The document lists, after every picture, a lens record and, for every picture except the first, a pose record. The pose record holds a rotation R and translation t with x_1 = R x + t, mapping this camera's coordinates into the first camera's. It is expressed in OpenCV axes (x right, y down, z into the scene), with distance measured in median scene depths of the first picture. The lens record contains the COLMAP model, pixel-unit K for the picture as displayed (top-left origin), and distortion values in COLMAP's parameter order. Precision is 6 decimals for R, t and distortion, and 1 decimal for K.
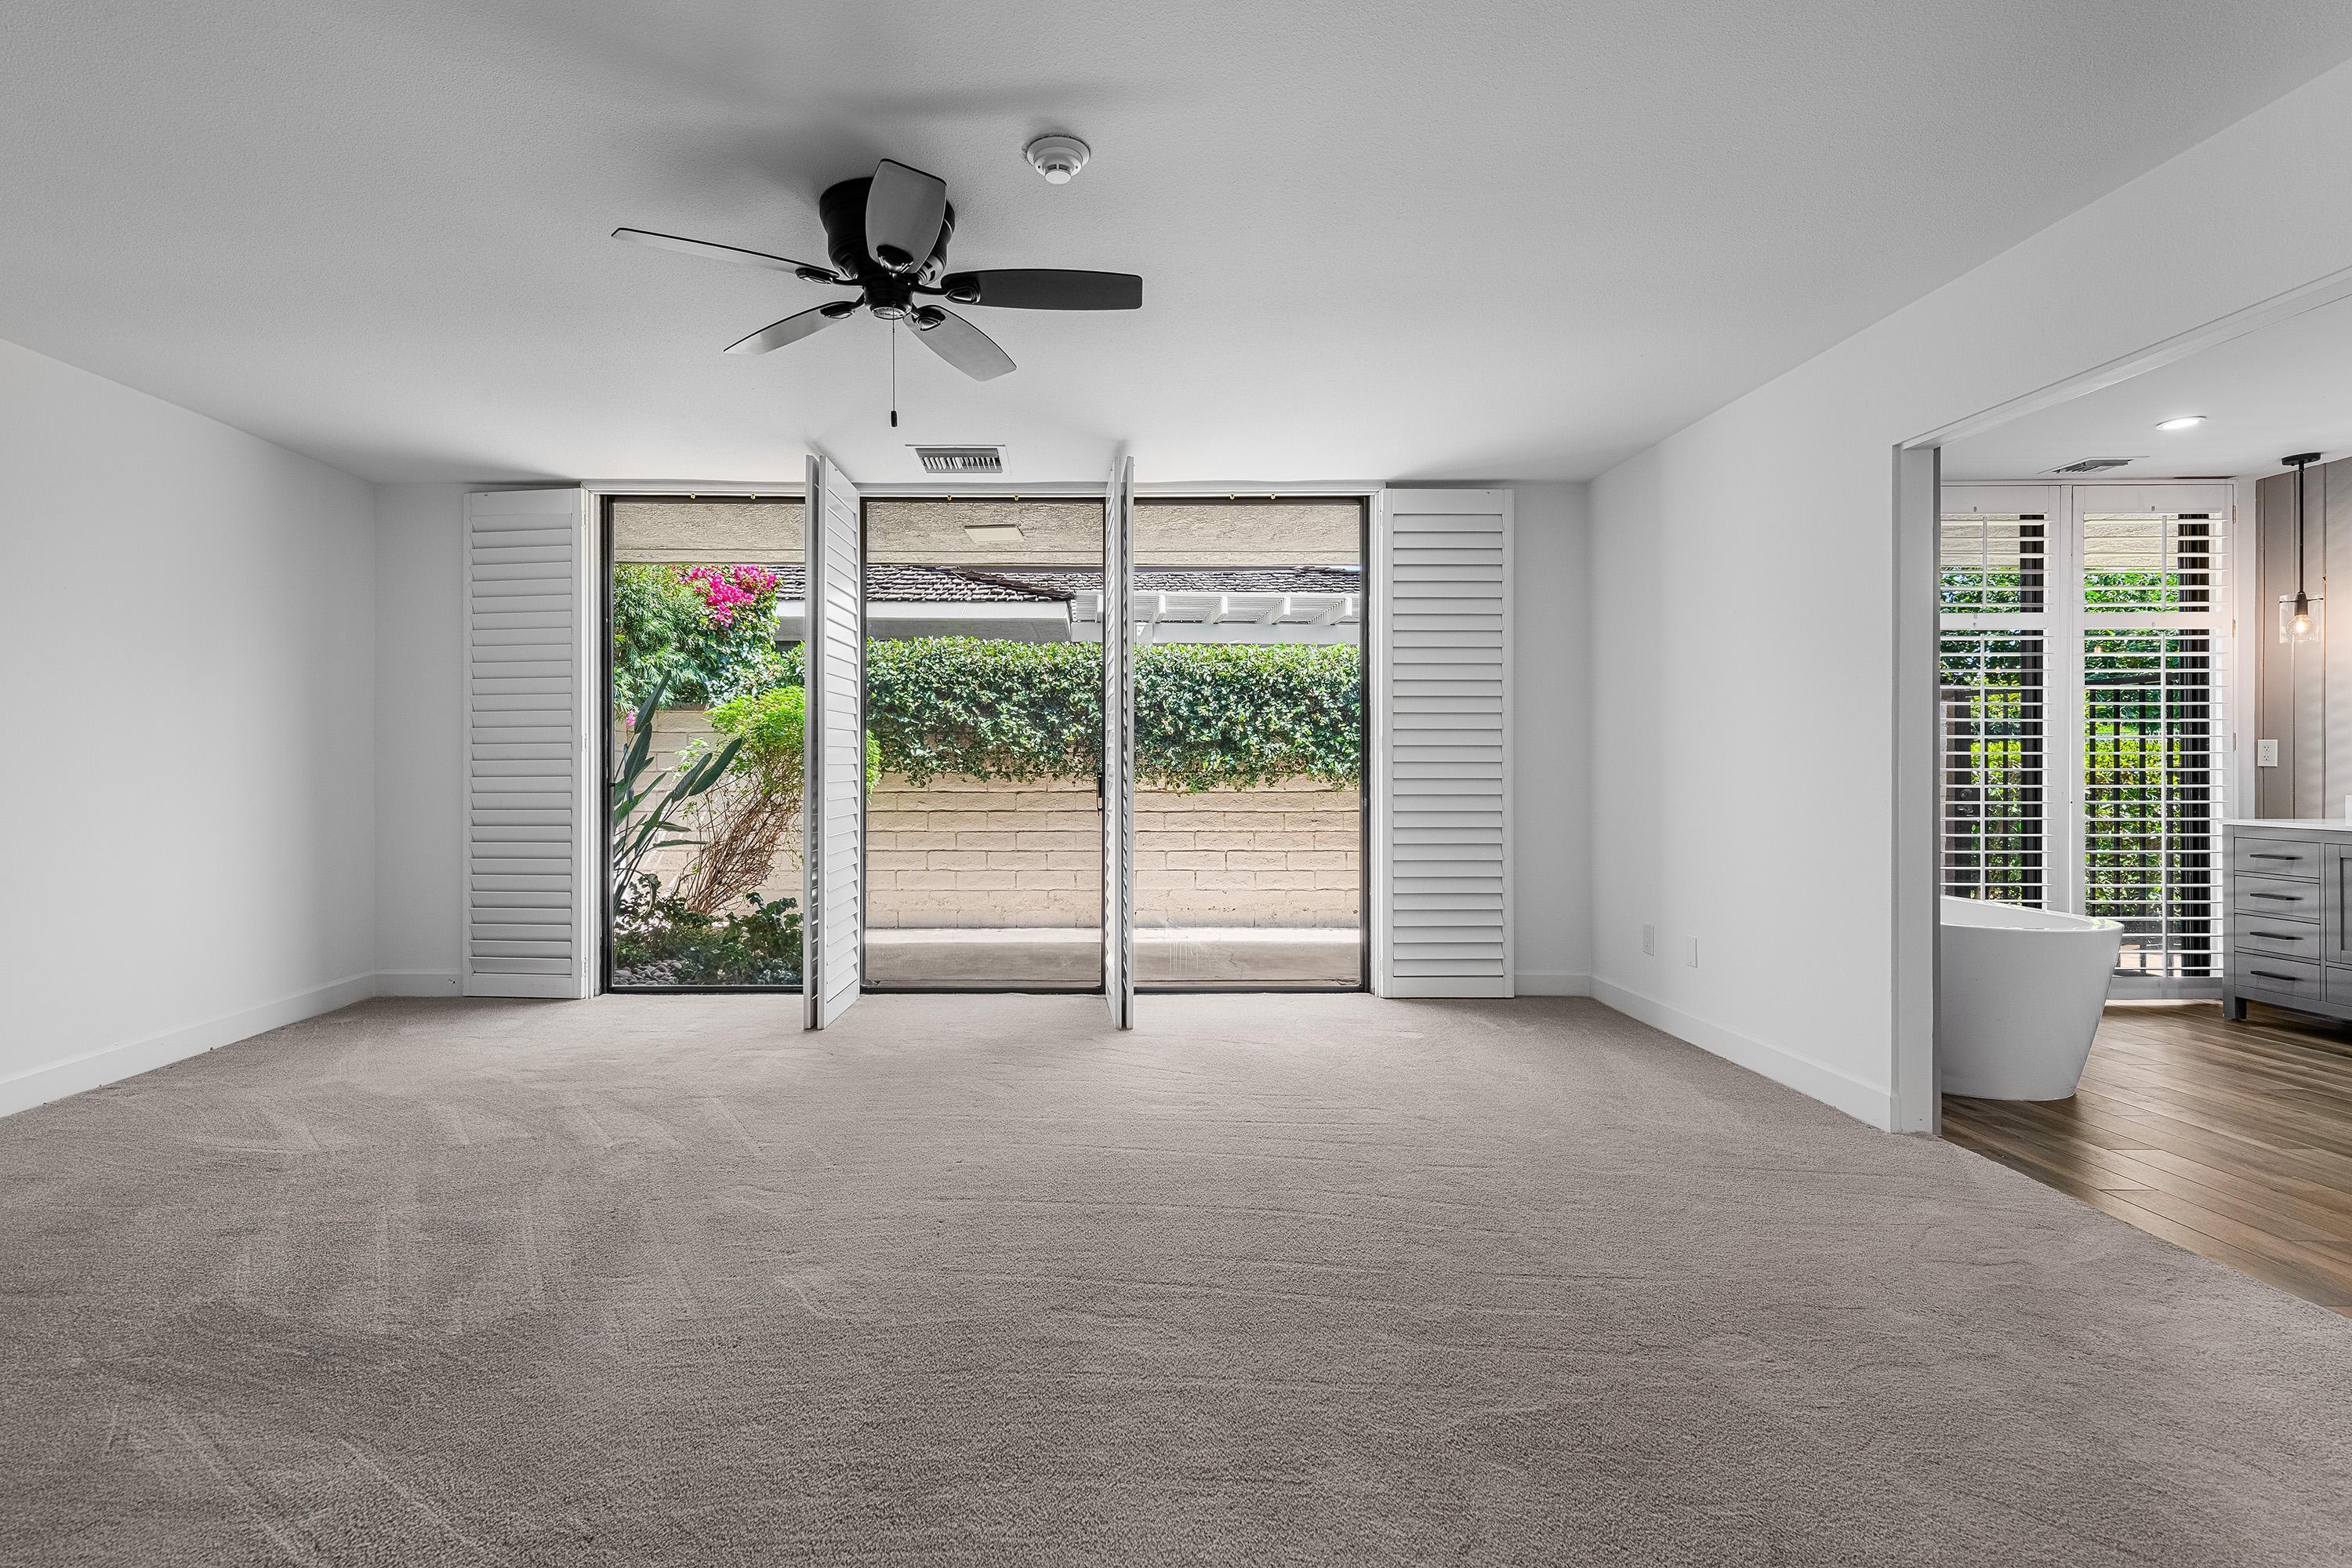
lens RADIAL K [[1069.9, 0, 1177.8], [0, 1069.9, 760.3], [0, 0, 1]] dist [0.005739, 0.000230]
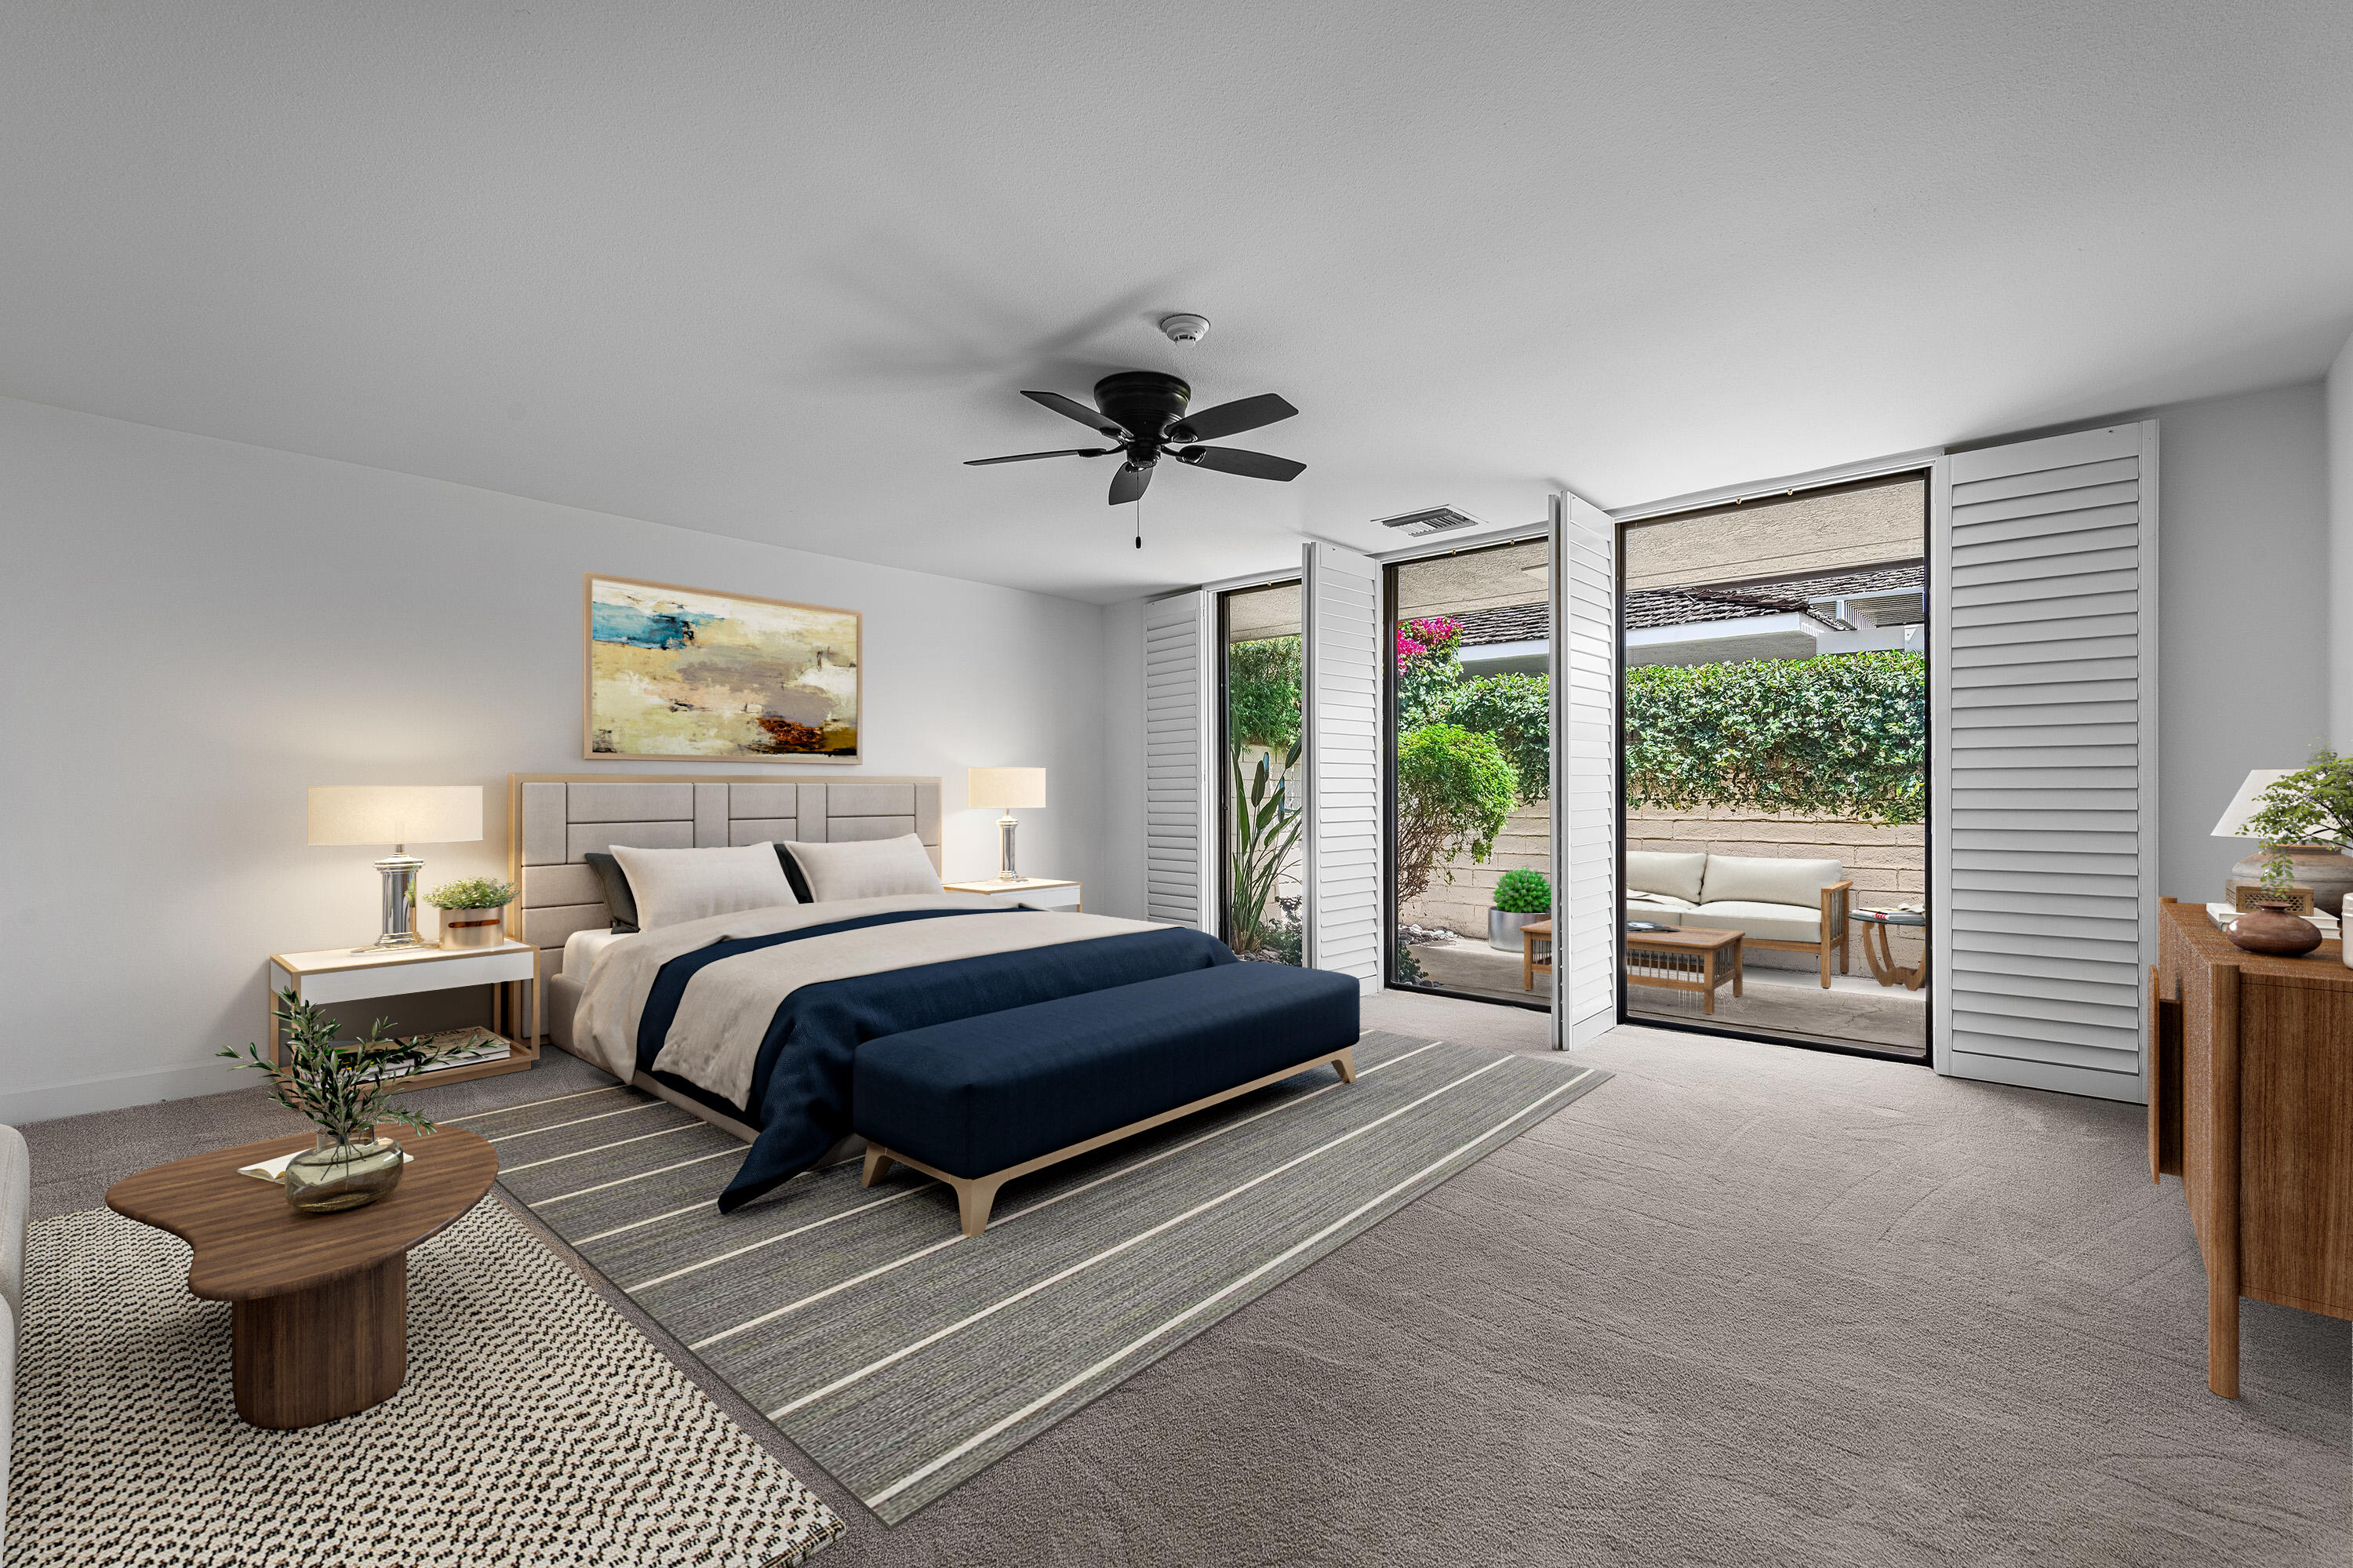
lens RADIAL K [[1012.5, 0, 1181.9], [0, 1012.5, 796.8], [0, 0, 1]] dist [0.000634, -0.000543]
pose [[0.743010, 0.000706, -0.669280, 0.143123], [0.005425, 0.999960, 0.007078, -0.000426], [0.669258, -0.008890, 0.742977, 0.015249]]
